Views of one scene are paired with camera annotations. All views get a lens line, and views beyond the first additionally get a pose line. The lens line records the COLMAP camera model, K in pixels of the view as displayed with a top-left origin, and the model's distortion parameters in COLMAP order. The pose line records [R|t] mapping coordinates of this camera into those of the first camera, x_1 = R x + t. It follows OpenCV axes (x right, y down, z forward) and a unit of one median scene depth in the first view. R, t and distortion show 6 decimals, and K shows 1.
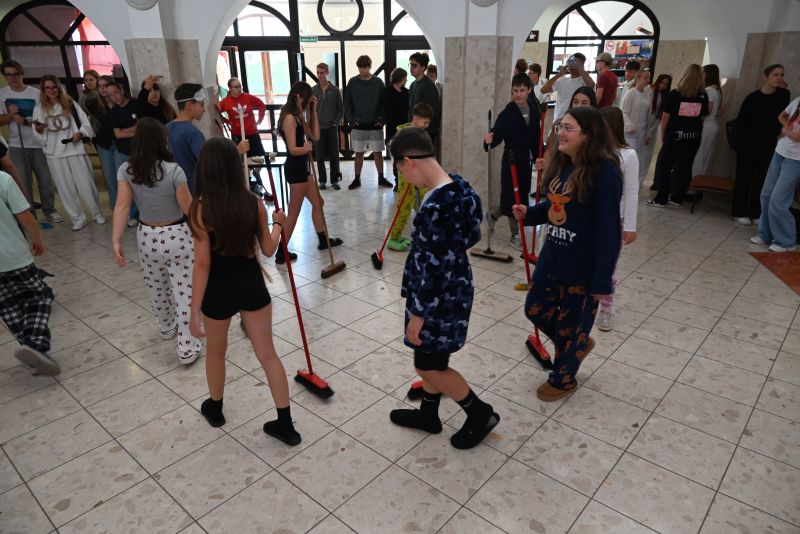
lens RADIAL K [[534.4, 0, 400.0], [0, 534.4, 267.0], [0, 0, 1]] dist [0.000951, 0.002120]
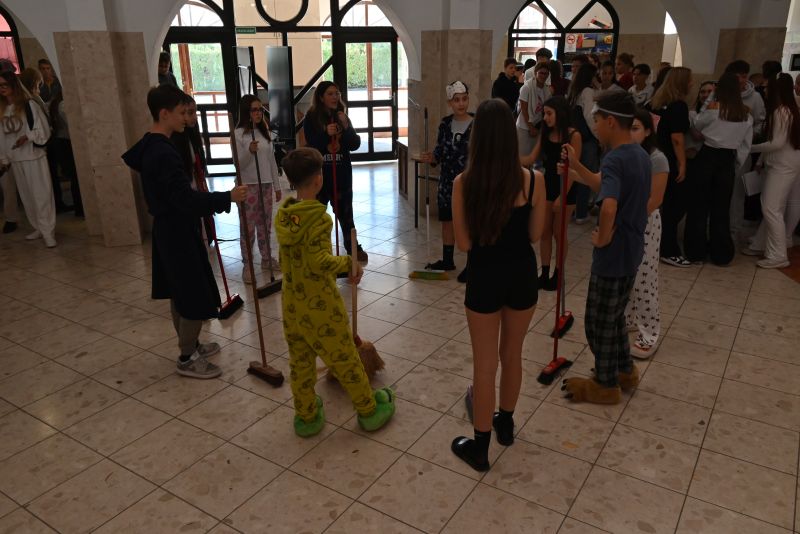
lens RADIAL K [[614.6, 0, 400.0], [0, 614.6, 267.0], [0, 0, 1]] dist [0.002143, -0.002071]
pose [[0.988956, -0.047470, 0.140404, -0.182277], [0.051963, 0.998242, -0.028503, 0.007452], [-0.138804, 0.035484, 0.989684, -0.044597]]
